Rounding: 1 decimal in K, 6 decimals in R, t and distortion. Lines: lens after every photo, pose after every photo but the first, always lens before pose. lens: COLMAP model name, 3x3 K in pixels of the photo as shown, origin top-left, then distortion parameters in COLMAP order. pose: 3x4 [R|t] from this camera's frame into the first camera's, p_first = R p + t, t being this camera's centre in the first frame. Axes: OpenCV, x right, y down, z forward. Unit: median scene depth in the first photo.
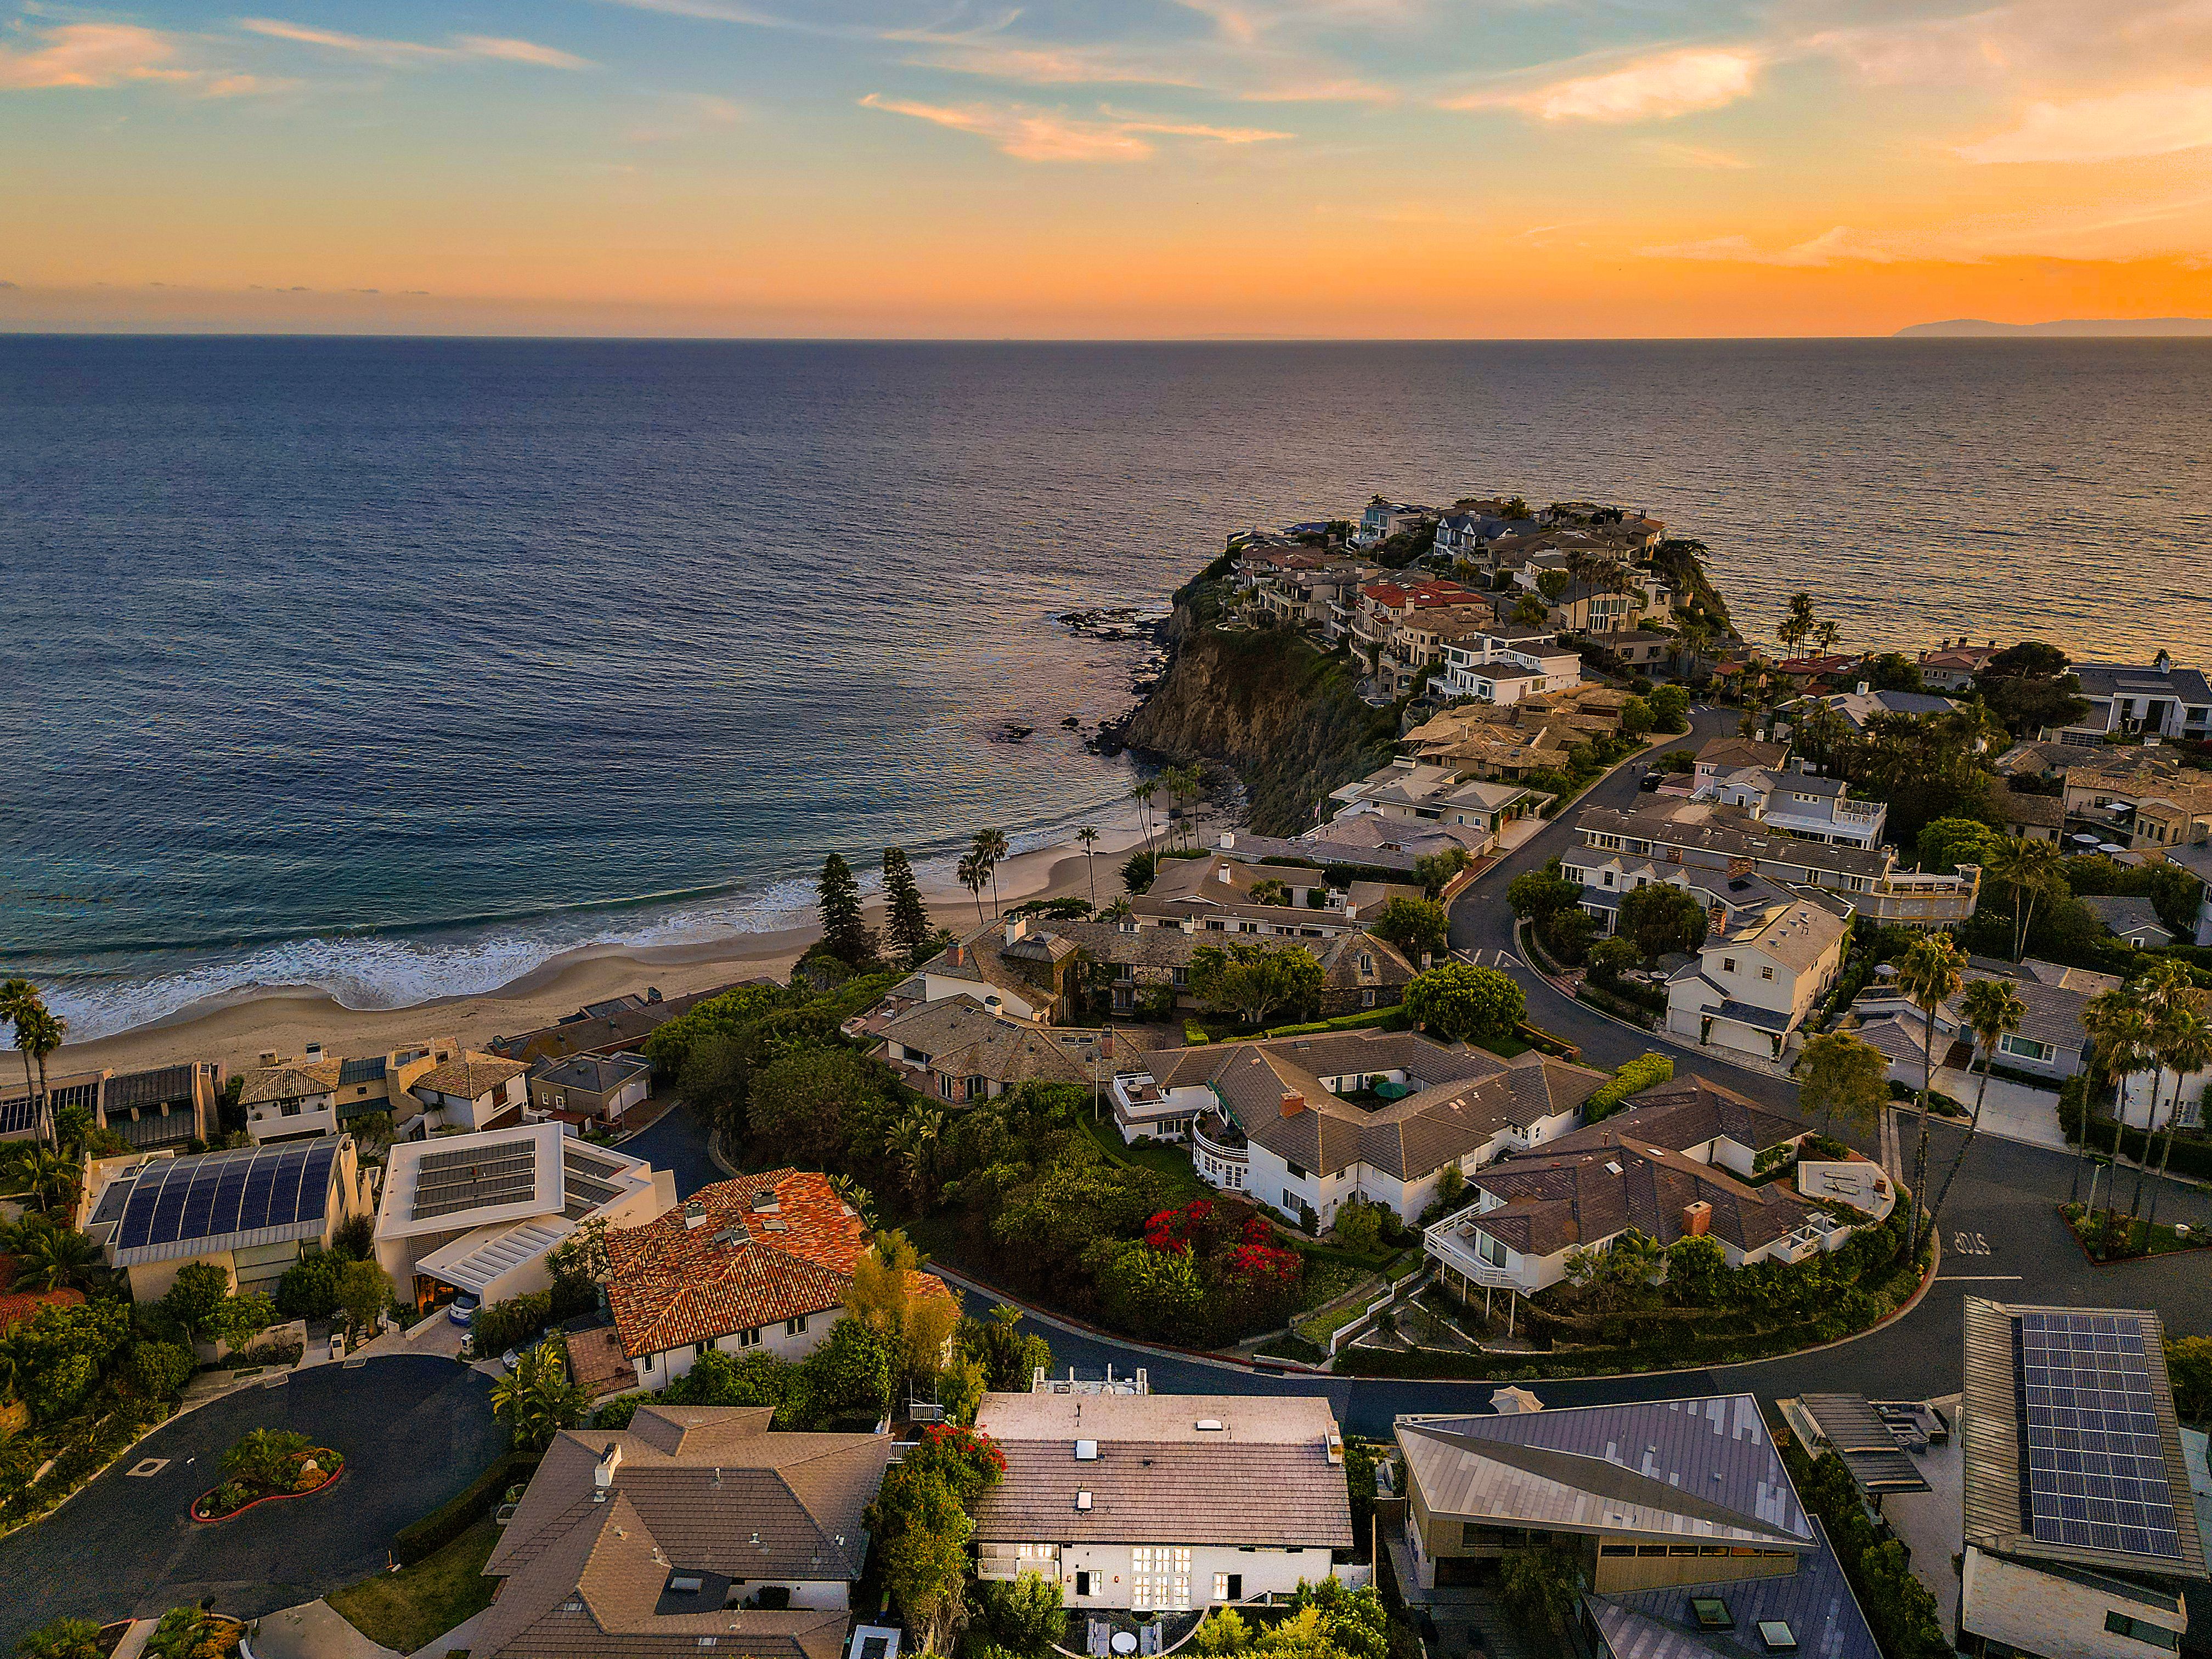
lens RADIAL K [[1615.6, 0, 1106.0], [0, 1615.6, 829.5], [0, 0, 1]] dist [0.079512, -0.078744]
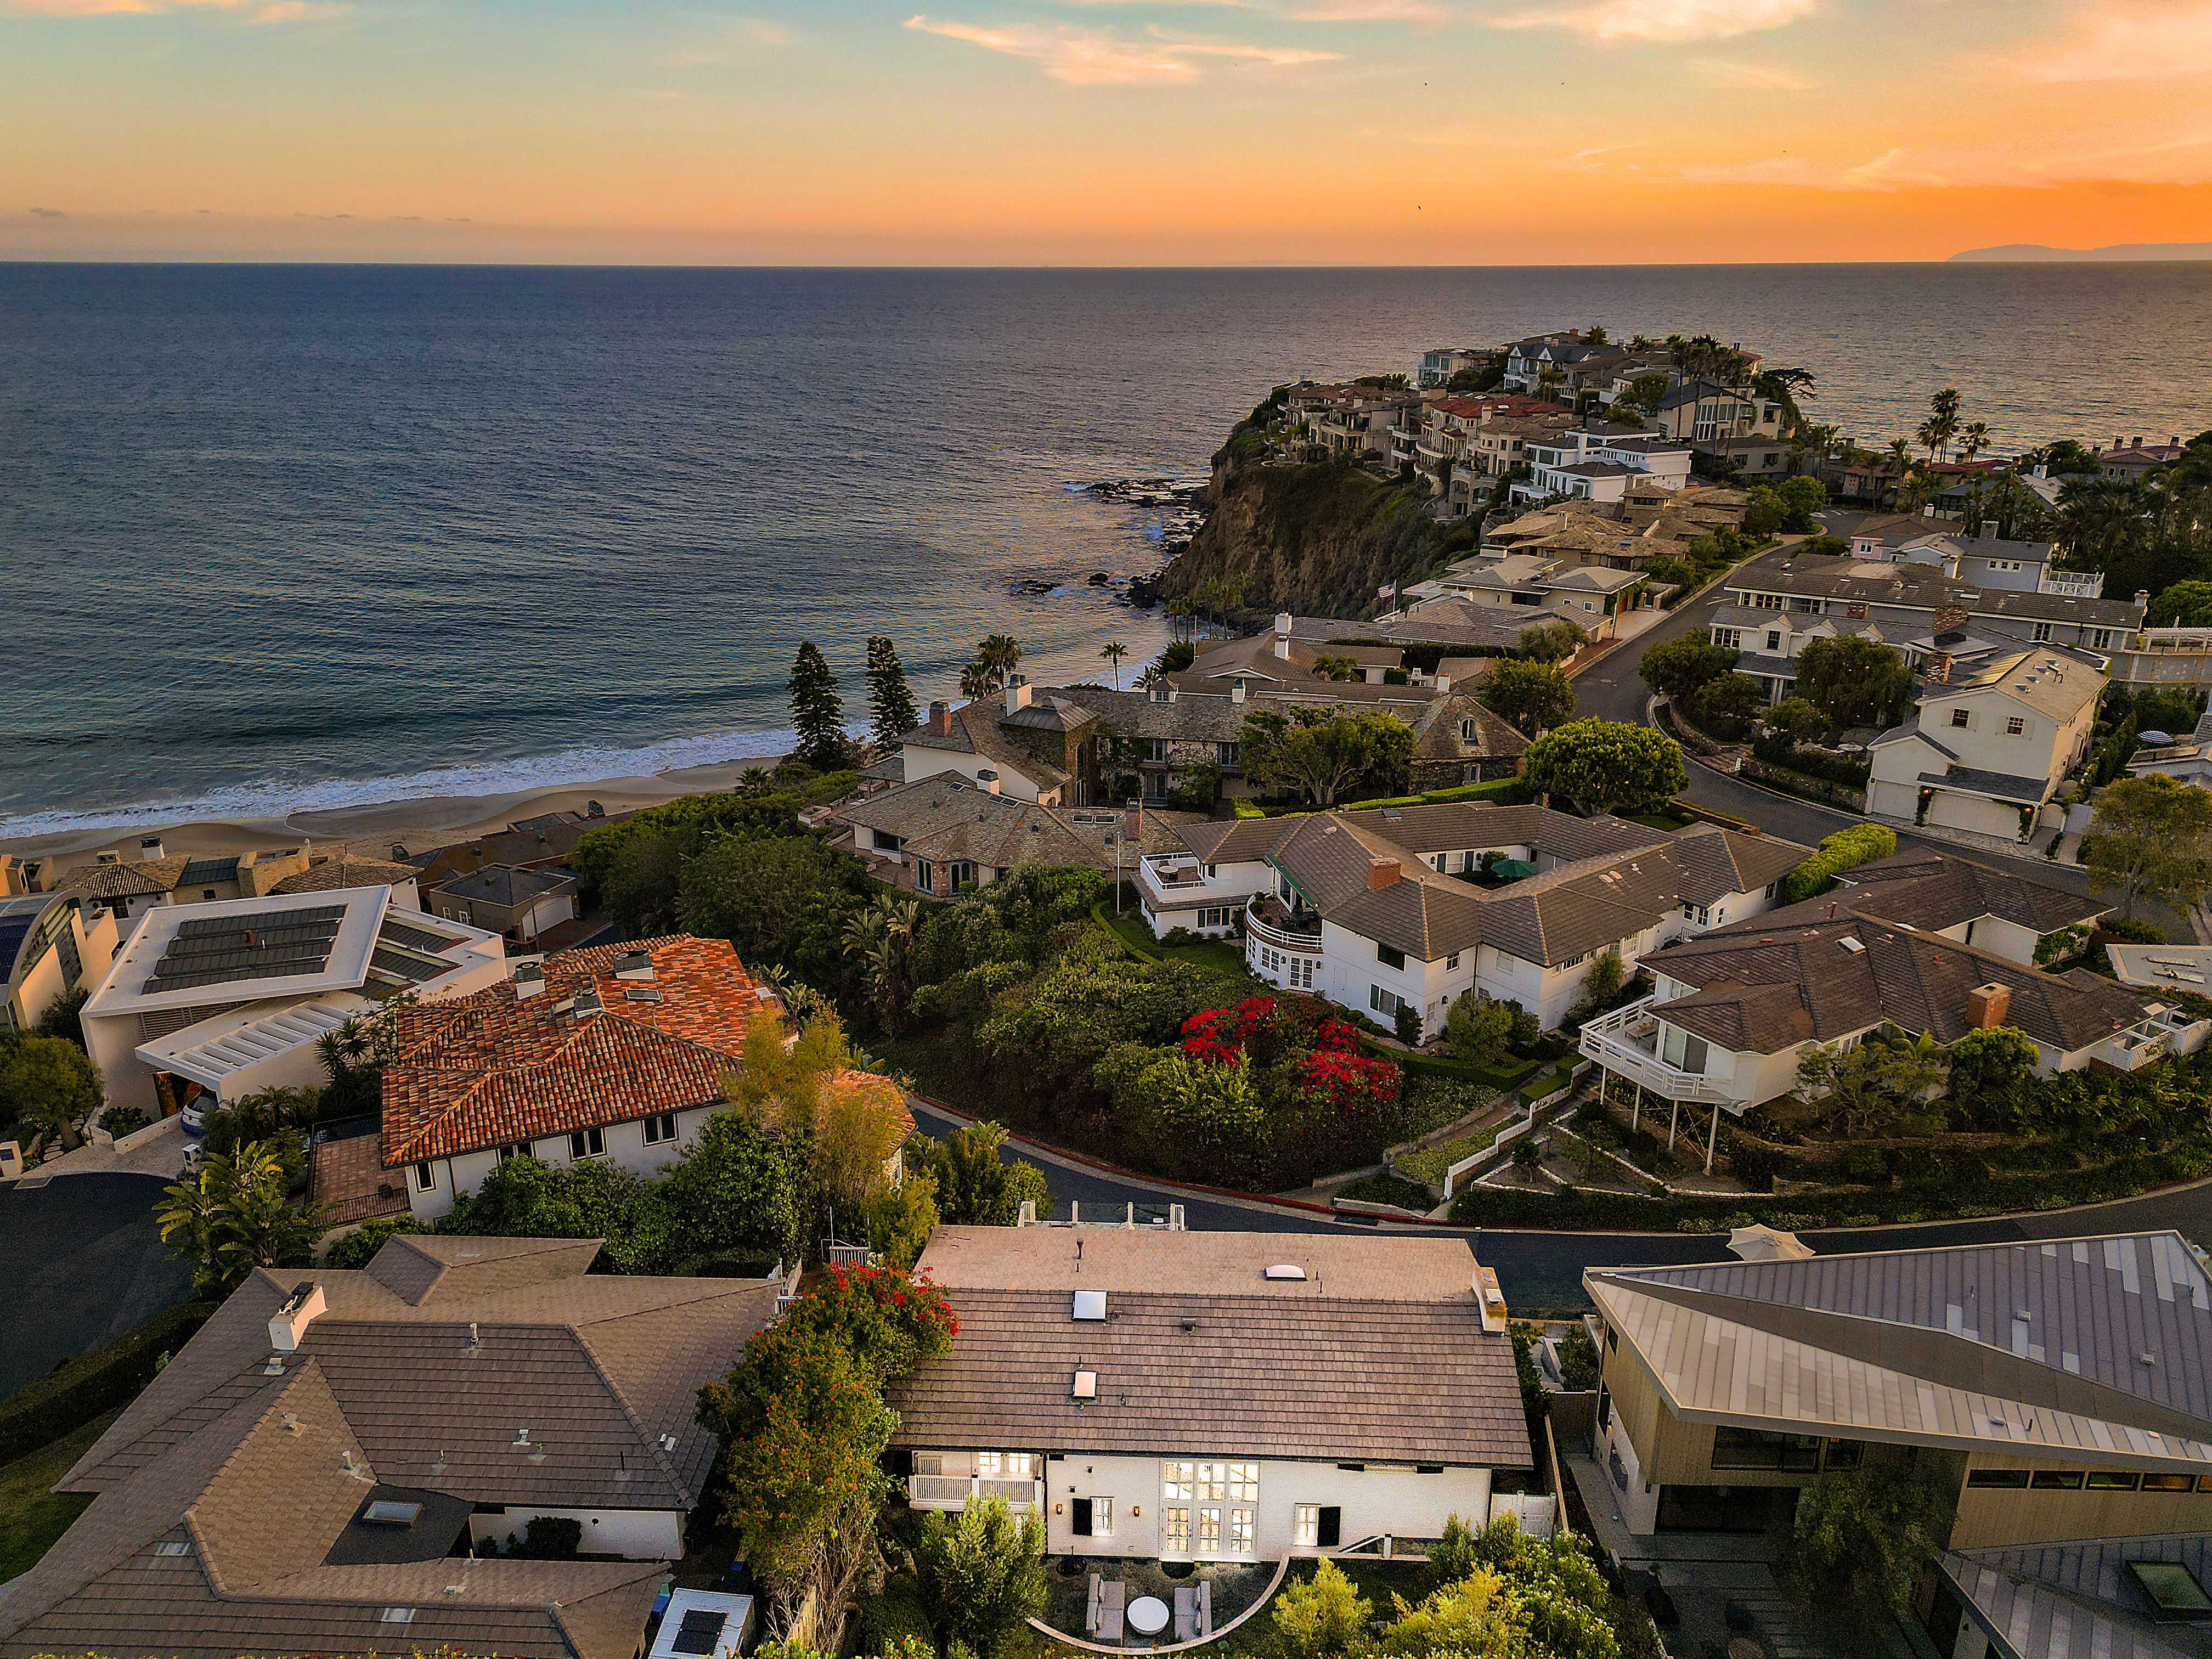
lens RADIAL K [[1615.6, 0, 1106.0], [0, 1615.6, 829.5], [0, 0, 1]] dist [0.079512, -0.078744]
pose [[0.999770, 0.006214, -0.020520, 0.004461], [-0.005296, 0.998996, 0.044490, 0.127316], [0.020775, -0.044371, 0.998799, 0.289427]]
